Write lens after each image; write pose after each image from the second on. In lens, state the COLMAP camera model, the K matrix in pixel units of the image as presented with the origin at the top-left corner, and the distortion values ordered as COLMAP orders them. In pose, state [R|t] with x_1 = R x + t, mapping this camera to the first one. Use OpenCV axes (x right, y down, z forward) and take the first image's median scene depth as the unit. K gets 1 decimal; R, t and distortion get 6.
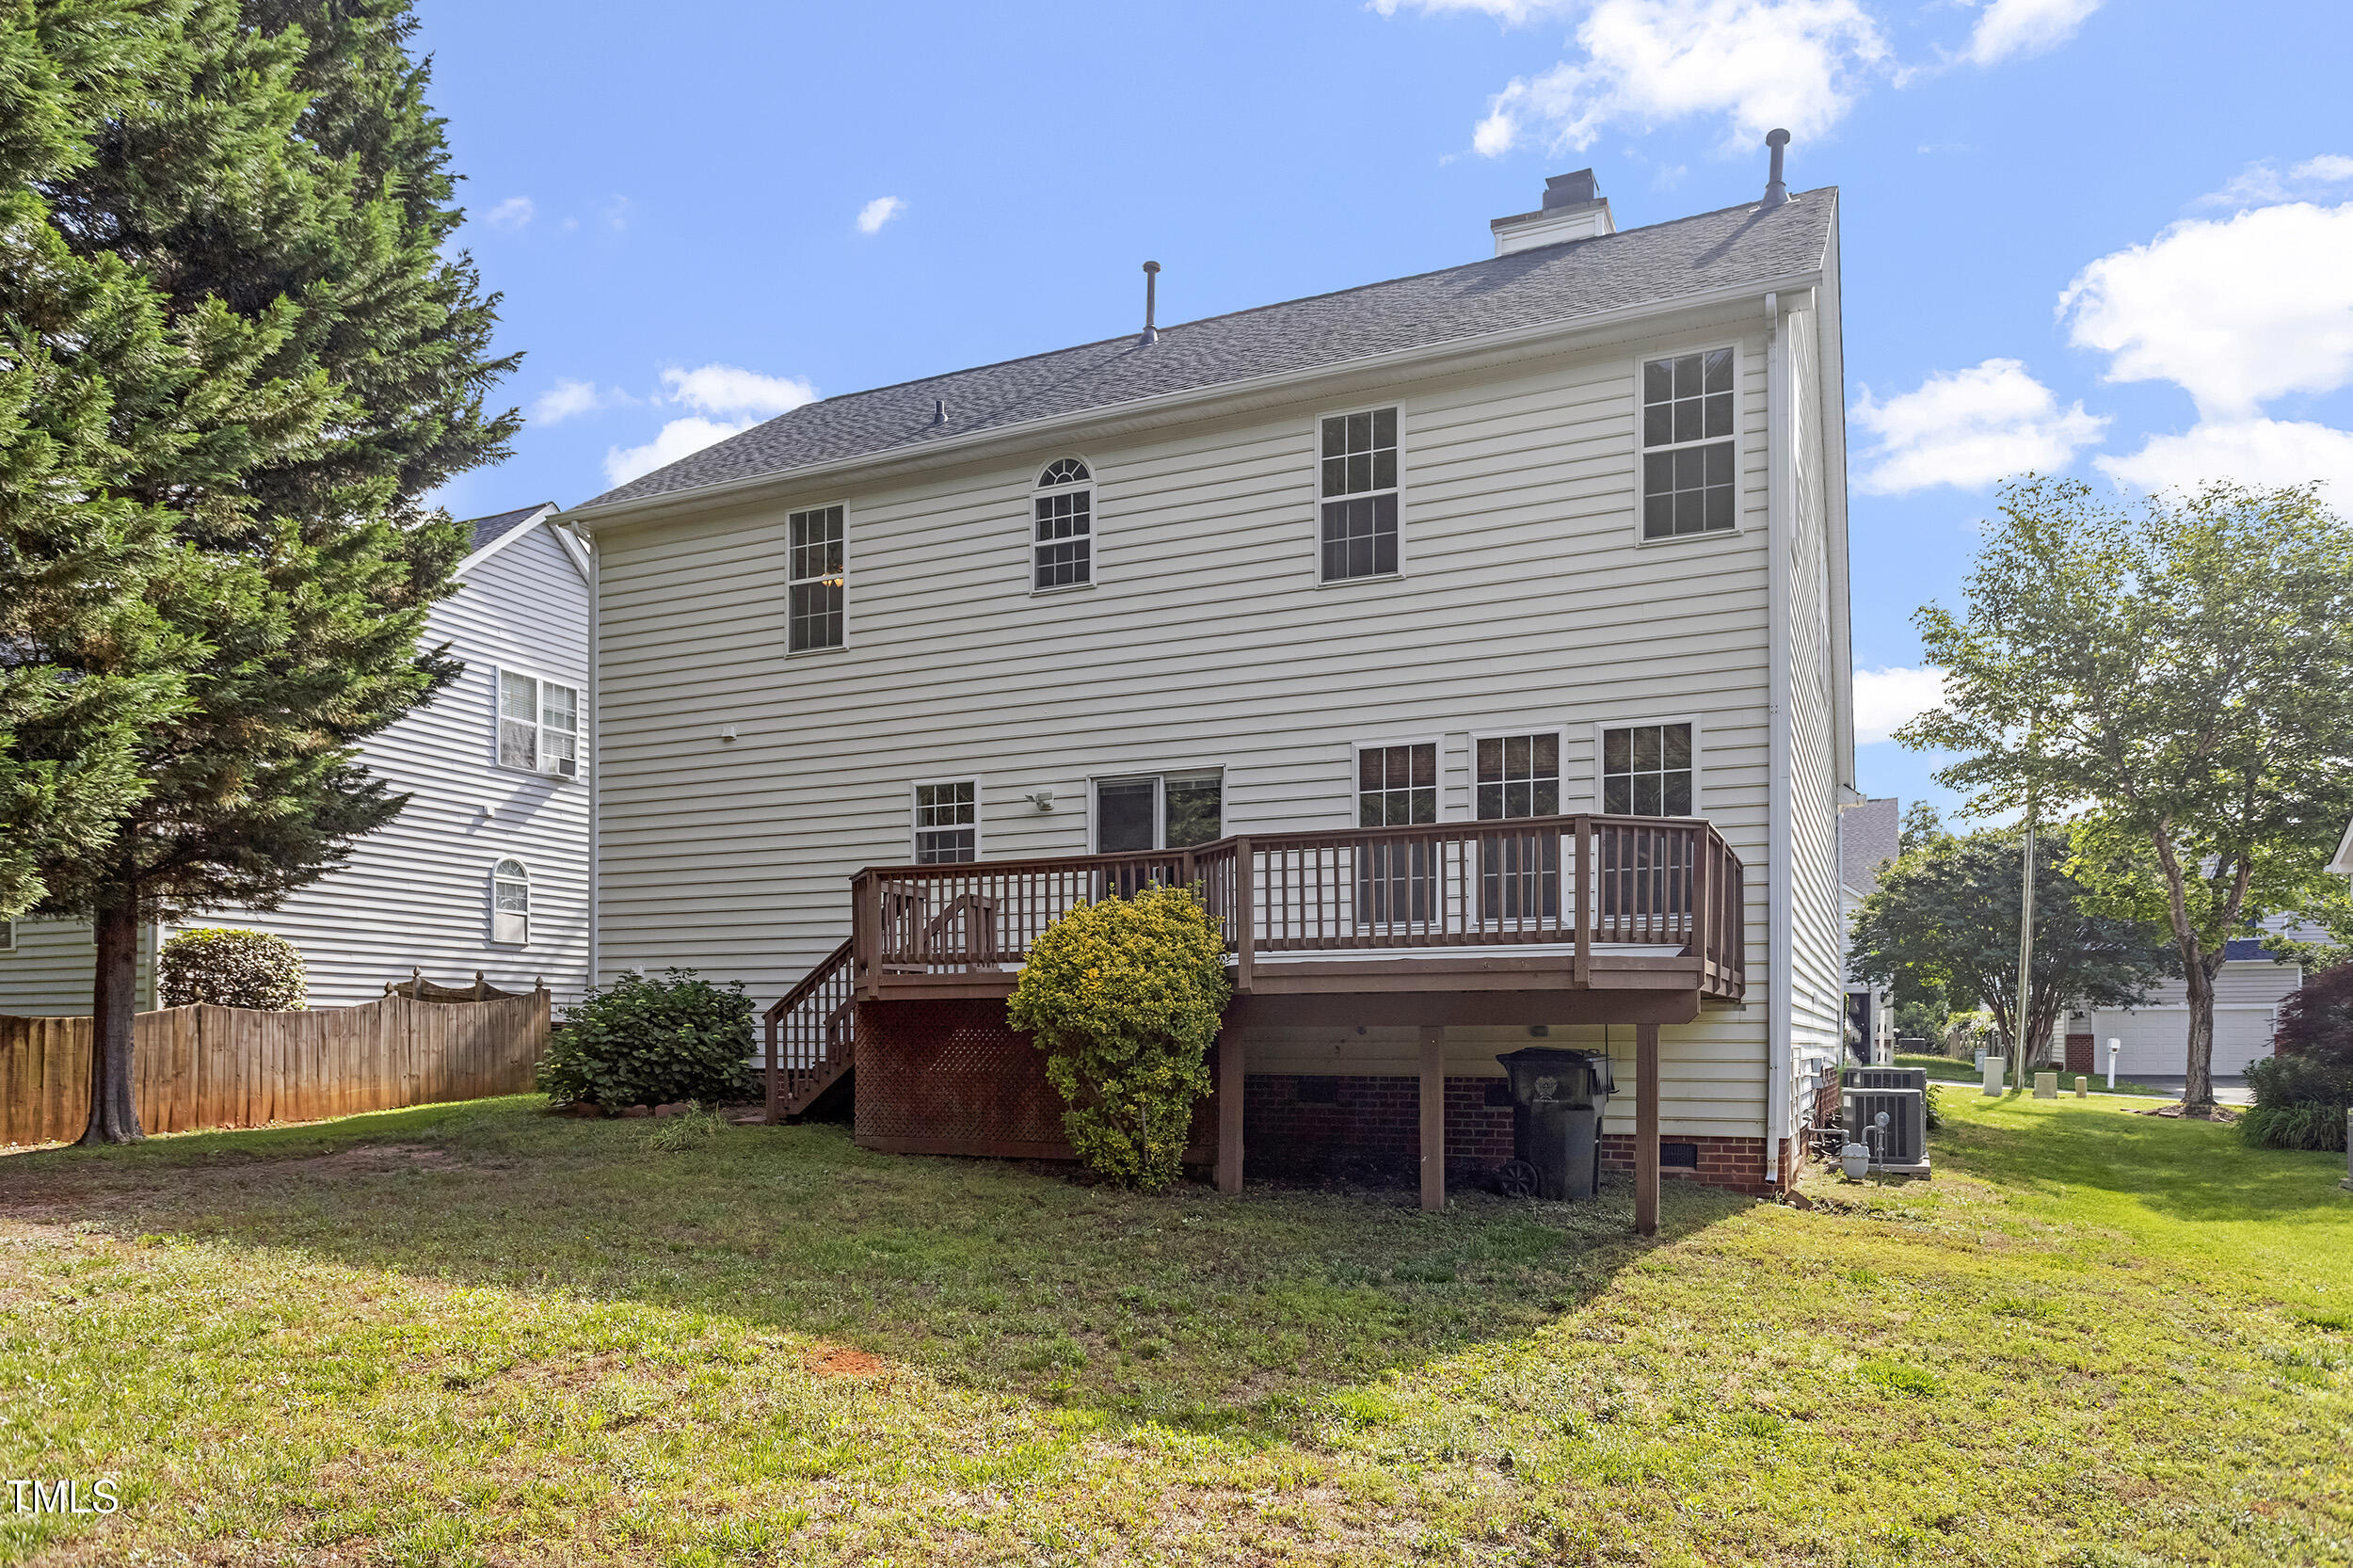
lens RADIAL K [[1573.4, 0, 1178.7], [0, 1573.4, 775.2], [0, 0, 1]] dist [-0.025799, -0.001852]
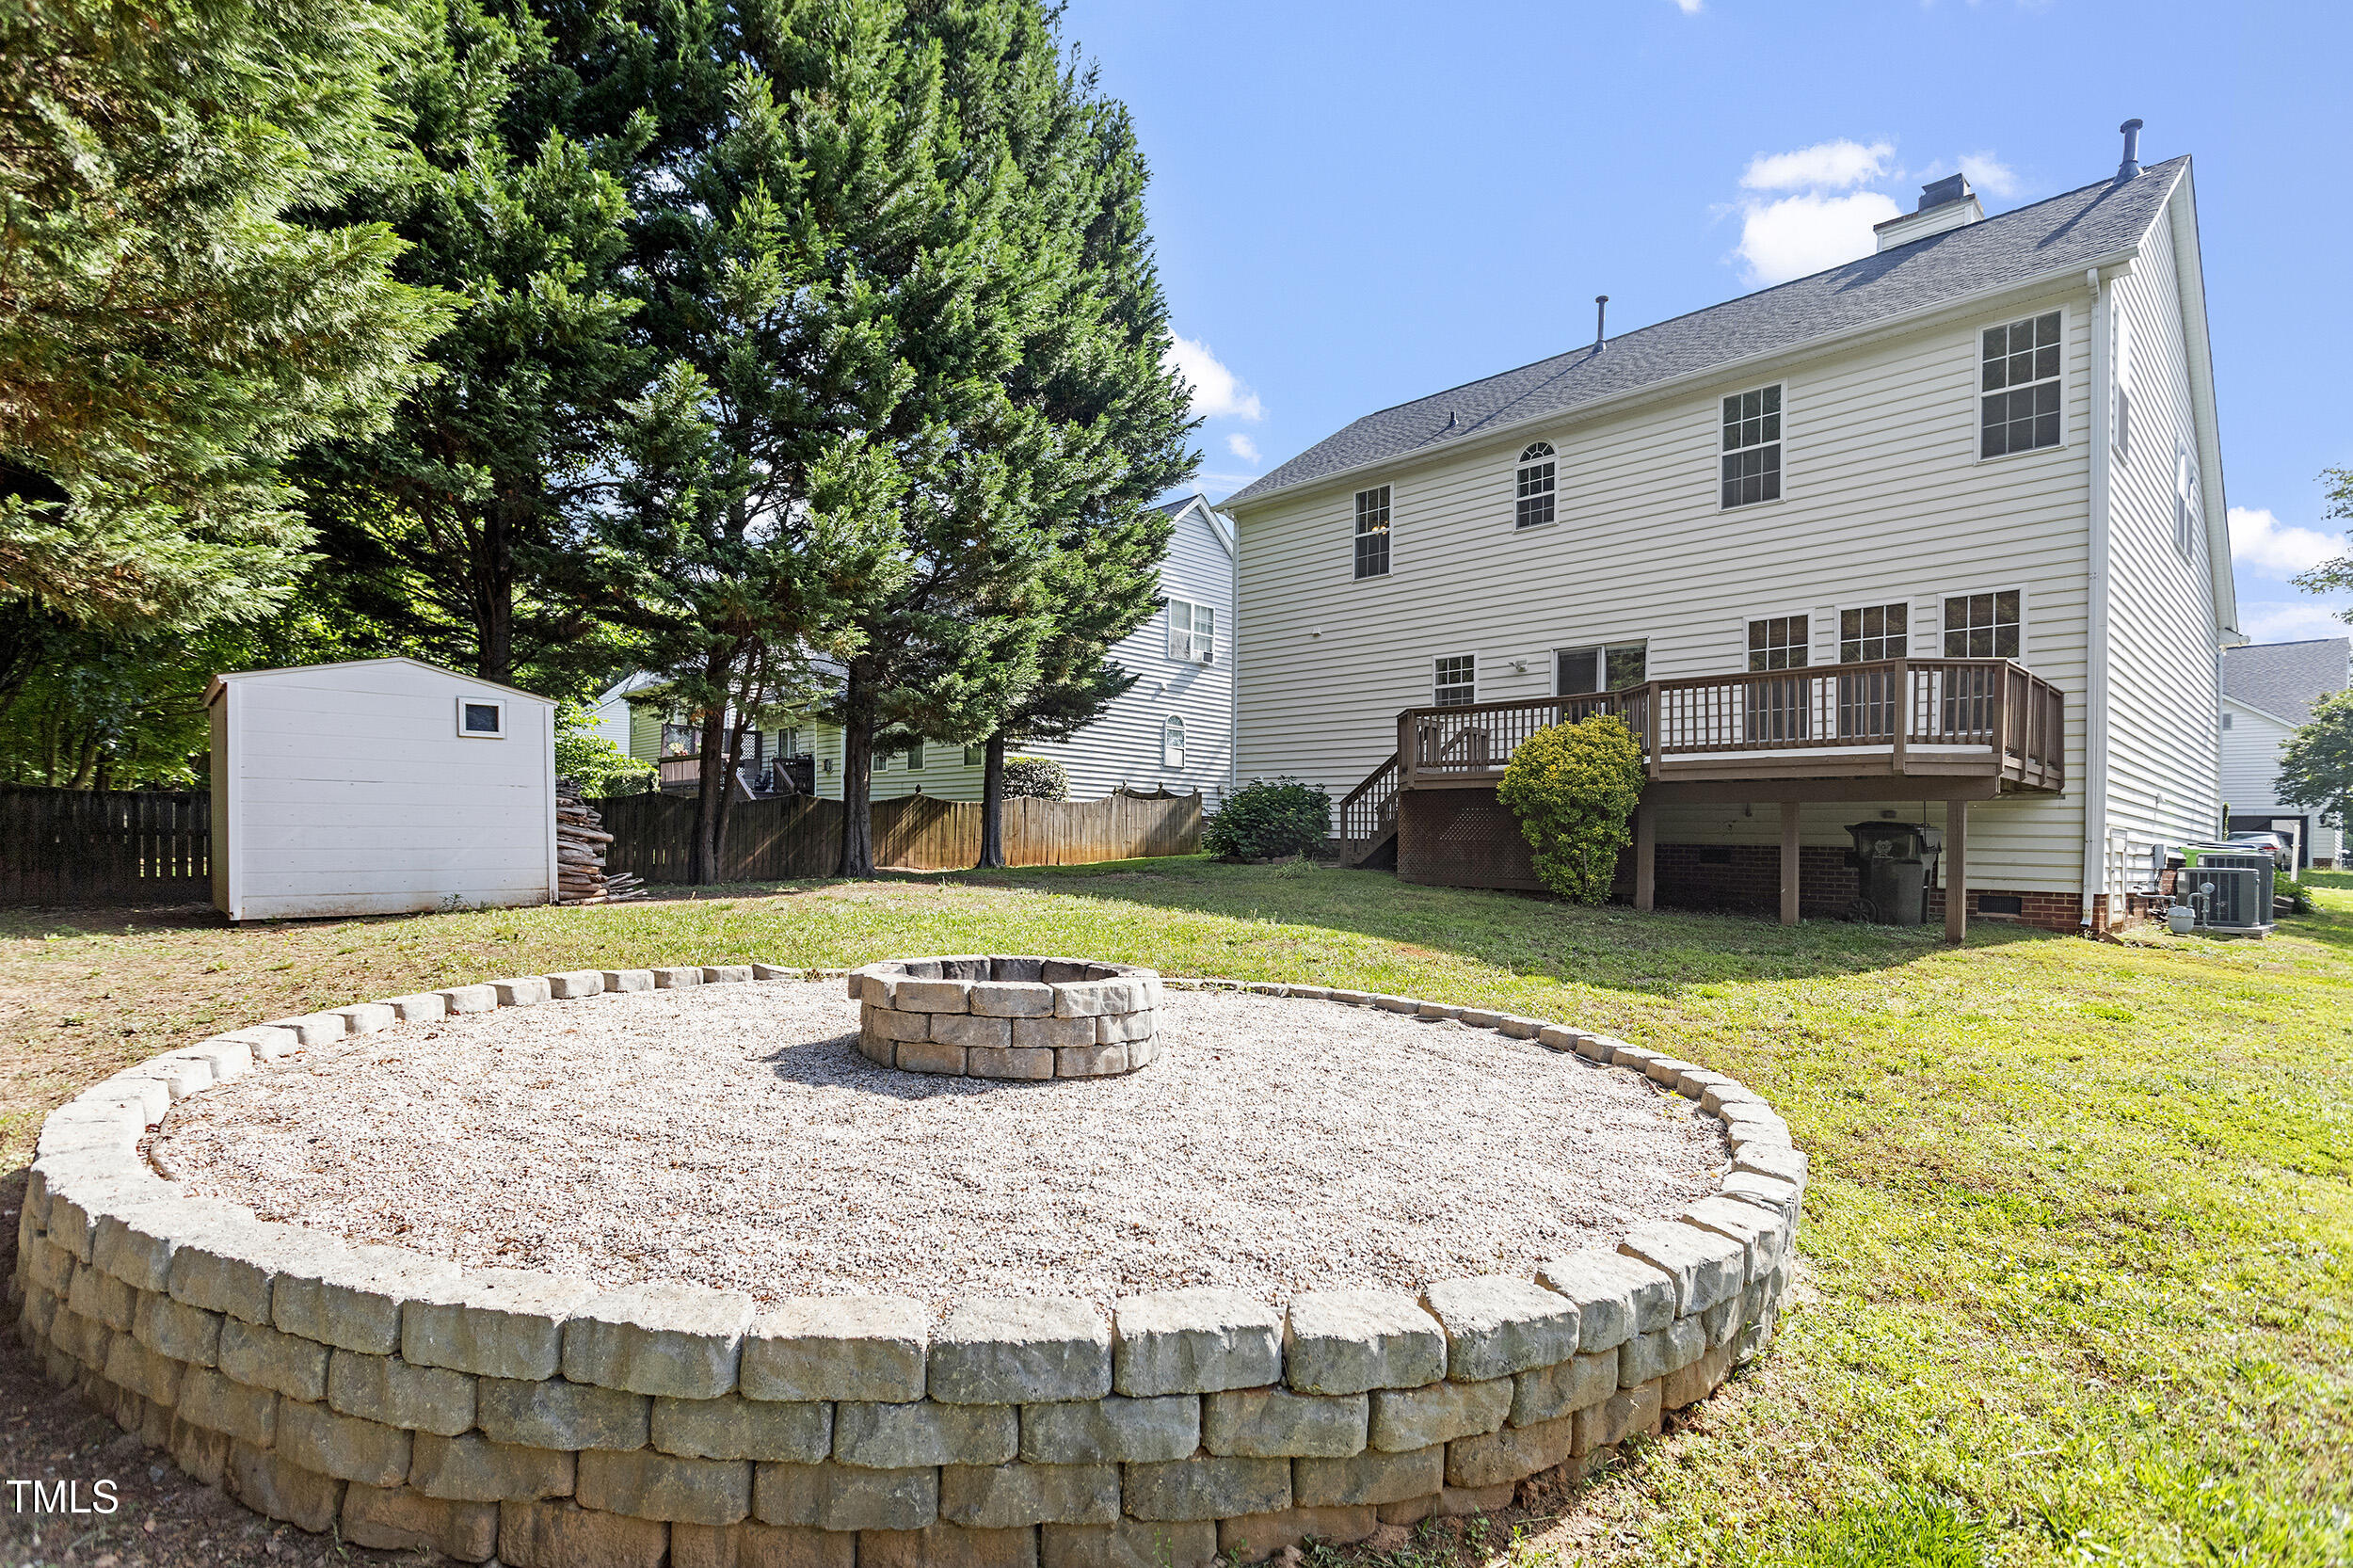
lens RADIAL K [[1113.9, 0, 1104.3], [0, 1113.9, 812.0], [0, 0, 1]] dist [0.003589, 0.000150]
pose [[0.904217, 0.019341, -0.426635, 0.018212], [0.039428, 0.990927, 0.128488, 0.002303], [0.425249, -0.133003, 0.895251, -0.229579]]
